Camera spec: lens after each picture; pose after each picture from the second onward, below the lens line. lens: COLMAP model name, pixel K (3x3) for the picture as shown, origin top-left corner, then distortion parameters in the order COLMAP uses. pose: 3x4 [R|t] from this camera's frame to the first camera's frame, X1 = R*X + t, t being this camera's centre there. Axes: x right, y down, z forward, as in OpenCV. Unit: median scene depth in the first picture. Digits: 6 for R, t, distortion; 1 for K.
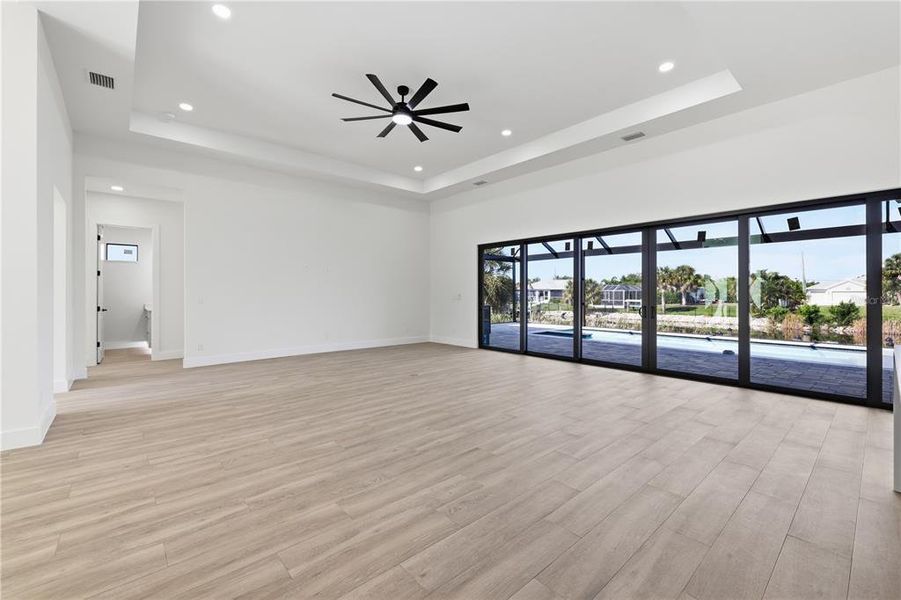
lens RADIAL K [[381.4, 0, 448.1], [0, 381.4, 294.4], [0, 0, 1]] dist [0.002013, -0.000793]
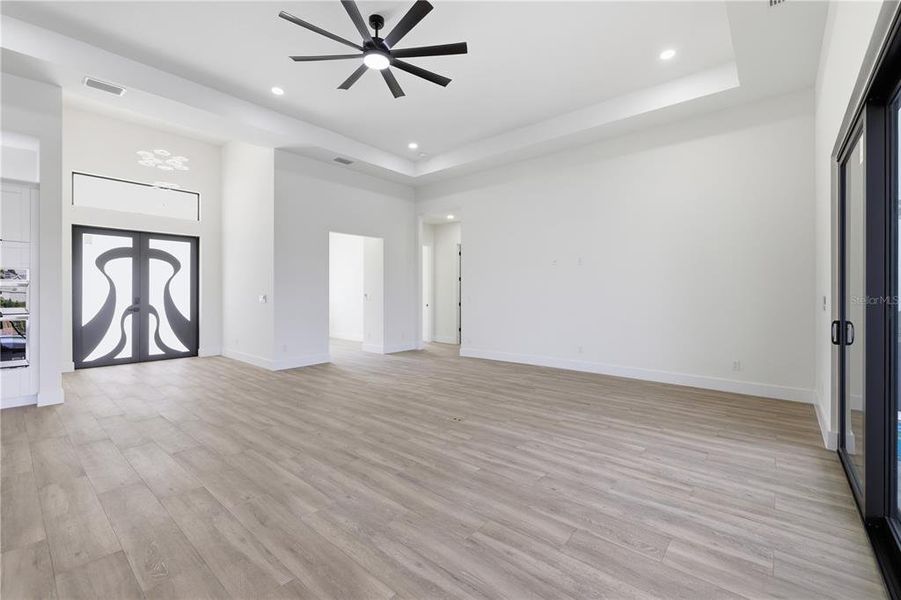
lens RADIAL K [[381.4, 0, 455.5], [0, 381.4, 295.1], [0, 0, 1]] dist [0.002013, -0.000793]
pose [[0.148713, 0.007044, -0.988855, 0.781628], [-0.004646, 0.999969, 0.006424, -0.008658], [0.988870, 0.003639, 0.148741, 1.266908]]
